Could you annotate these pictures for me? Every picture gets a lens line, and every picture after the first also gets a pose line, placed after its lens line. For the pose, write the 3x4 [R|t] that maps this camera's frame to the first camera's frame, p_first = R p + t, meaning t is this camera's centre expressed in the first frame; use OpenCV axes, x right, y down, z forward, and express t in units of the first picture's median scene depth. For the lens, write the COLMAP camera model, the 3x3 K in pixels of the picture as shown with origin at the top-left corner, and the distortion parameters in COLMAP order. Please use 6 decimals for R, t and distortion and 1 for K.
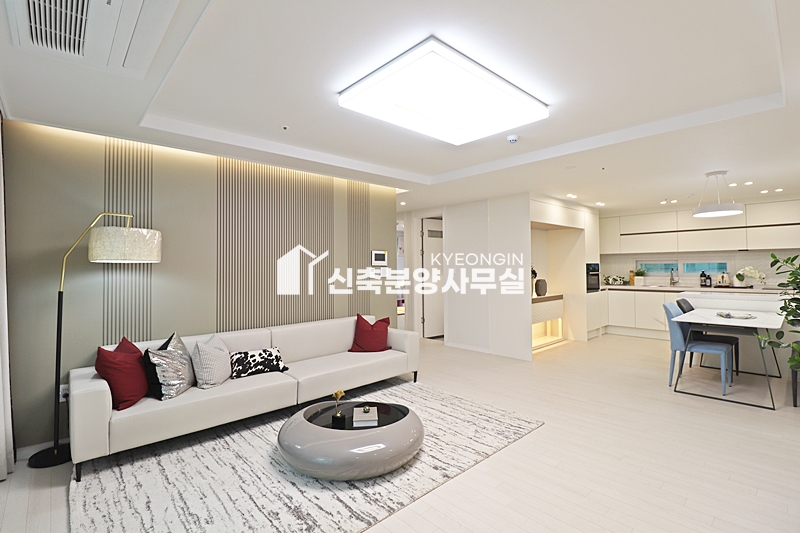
lens RADIAL K [[371.5, 0, 406.8], [0, 371.5, 256.0], [0, 0, 1]] dist [-0.003966, -0.010453]
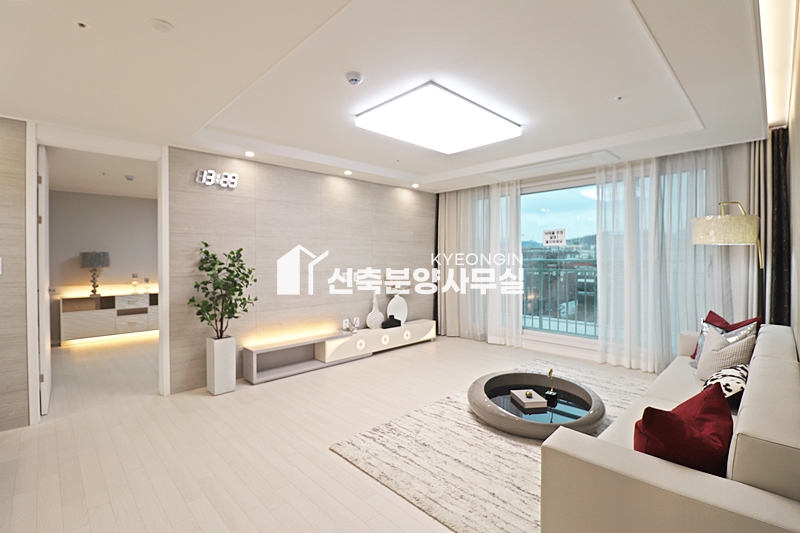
lens RADIAL K [[371.5, 0, 403.0], [0, 371.5, 259.7], [0, 0, 1]] dist [-0.003966, -0.010453]
pose [[-0.999708, 0.015674, -0.018406, 0.161425], [0.016105, 0.999594, -0.023502, 0.045247], [0.018031, -0.023791, -0.999554, 1.330989]]
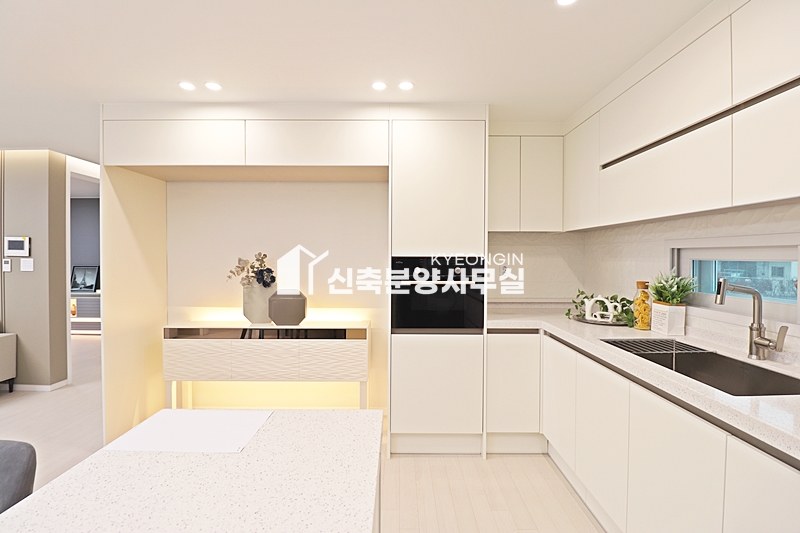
lens RADIAL K [[371.5, 0, 406.7], [0, 371.5, 262.2], [0, 0, 1]] dist [-0.003966, -0.010453]
pose [[0.734294, 0.021847, -0.678480, 1.153938], [0.008919, 0.999085, 0.041823, 0.015880], [0.678773, -0.036762, 0.733427, 1.119778]]
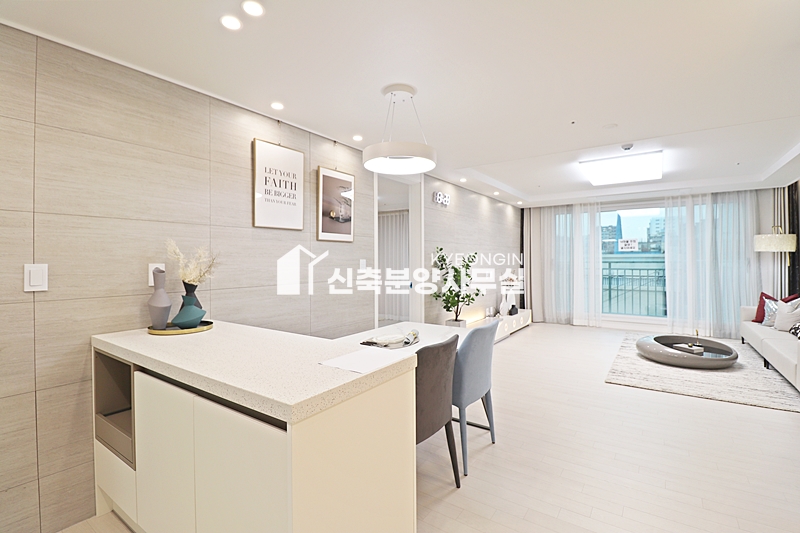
lens RADIAL K [[371.5, 0, 400.9], [0, 371.5, 259.5], [0, 0, 1]] dist [-0.003966, -0.010453]
pose [[-0.978059, 0.015864, -0.207725, 0.949260], [0.021999, 0.999386, -0.027254, 0.040912], [0.207165, -0.031225, -0.977807, 1.530209]]
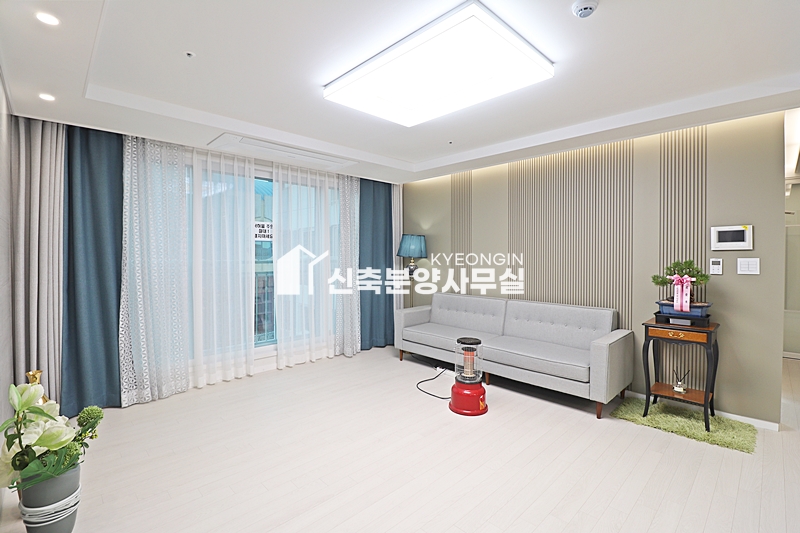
lens RADIAL K [[371.5, 0, 397.7], [0, 371.5, 258.9], [0, 0, 1]] dist [-0.003966, -0.010453]
pose [[0.005957, 0.019882, -0.999785, 0.654469], [0.029511, 0.999363, 0.020050, 0.014504], [0.999547, -0.029624, 0.005367, 0.556730]]
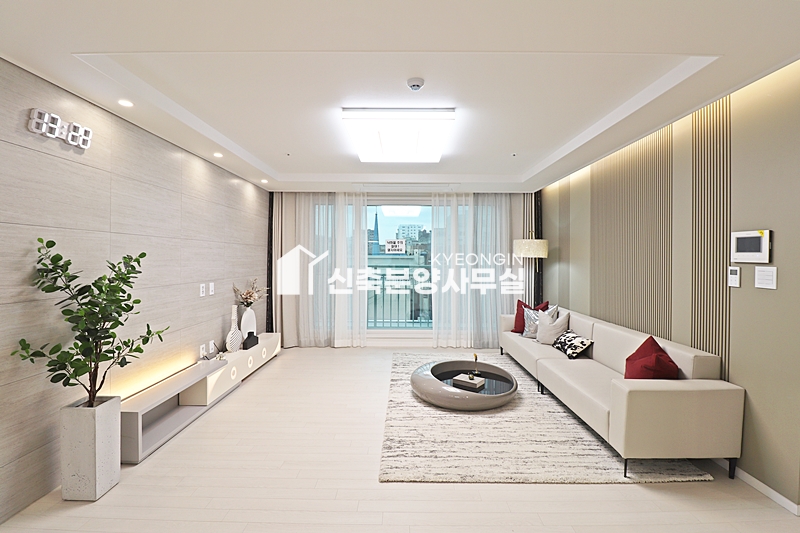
lens RADIAL K [[371.5, 0, 402.1], [0, 371.5, 258.6], [0, 0, 1]] dist [-0.003966, -0.010453]
pose [[-0.686599, 0.006612, -0.727006, 0.631814], [0.023336, 0.999644, -0.012948, 0.018861], [0.726662, -0.025855, -0.686509, 1.126580]]
